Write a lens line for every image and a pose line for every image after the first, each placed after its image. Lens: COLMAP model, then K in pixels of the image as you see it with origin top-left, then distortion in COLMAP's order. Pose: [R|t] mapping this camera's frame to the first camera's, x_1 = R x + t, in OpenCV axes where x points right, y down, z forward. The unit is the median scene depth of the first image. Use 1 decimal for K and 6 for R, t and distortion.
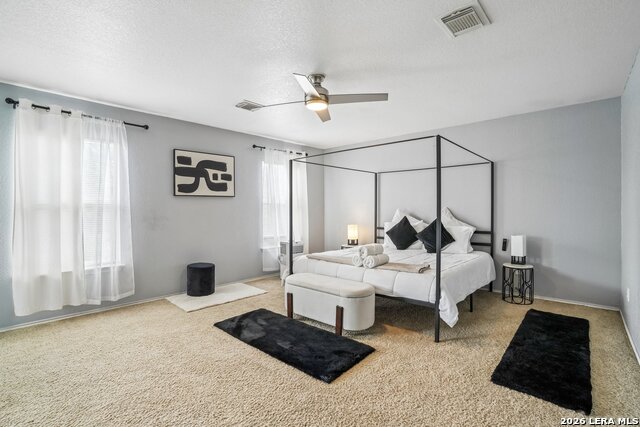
lens RADIAL K [[295.5, 0, 313.7], [0, 295.5, 210.0], [0, 0, 1]] dist [-0.045878, 0.002400]
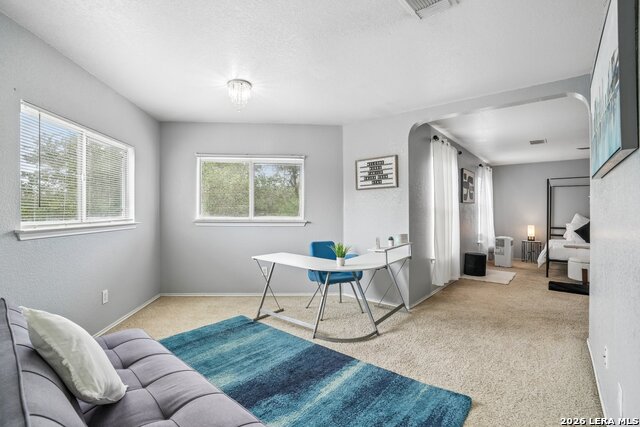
lens RADIAL K [[295.5, 0, 320.2], [0, 295.5, 210.0], [0, 0, 1]] dist [-0.045878, 0.002400]
pose [[0.998206, 0.010834, 0.058881, -1.127727], [-0.010318, 0.999906, -0.009061, 0.004264], [-0.058974, 0.008437, 0.998224, -0.283568]]
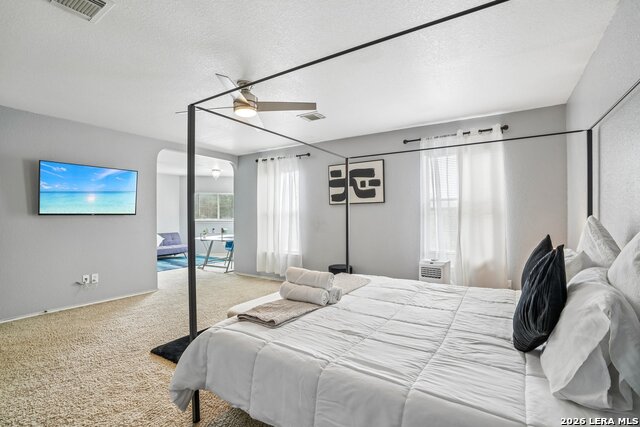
lens RADIAL K [[295.5, 0, 319.7], [0, 295.5, 215.9], [0, 0, 1]] dist [-0.045878, 0.002400]
pose [[0.180276, -0.003939, -0.983608, 0.663676], [-0.010204, 0.999931, -0.005875, 0.005224], [0.983563, 0.011096, 0.180224, 0.691546]]
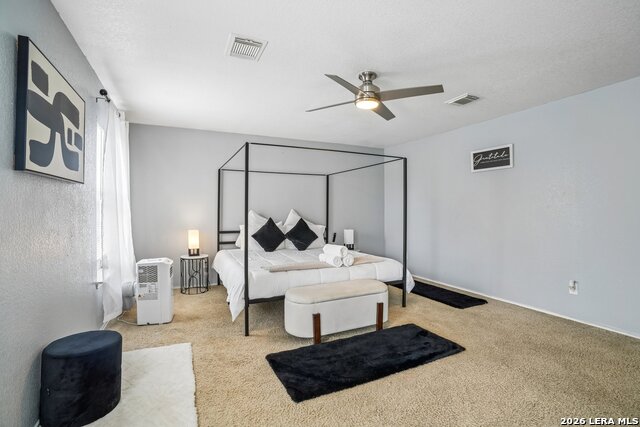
lens RADIAL K [[295.5, 0, 314.2], [0, 295.5, 213.5], [0, 0, 1]] dist [-0.045878, 0.002400]
pose [[0.377847, -0.004842, 0.925856, -0.612930], [-0.001860, 0.999980, 0.005988, -0.000364], [-0.925866, -0.003985, 0.377830, 0.513497]]
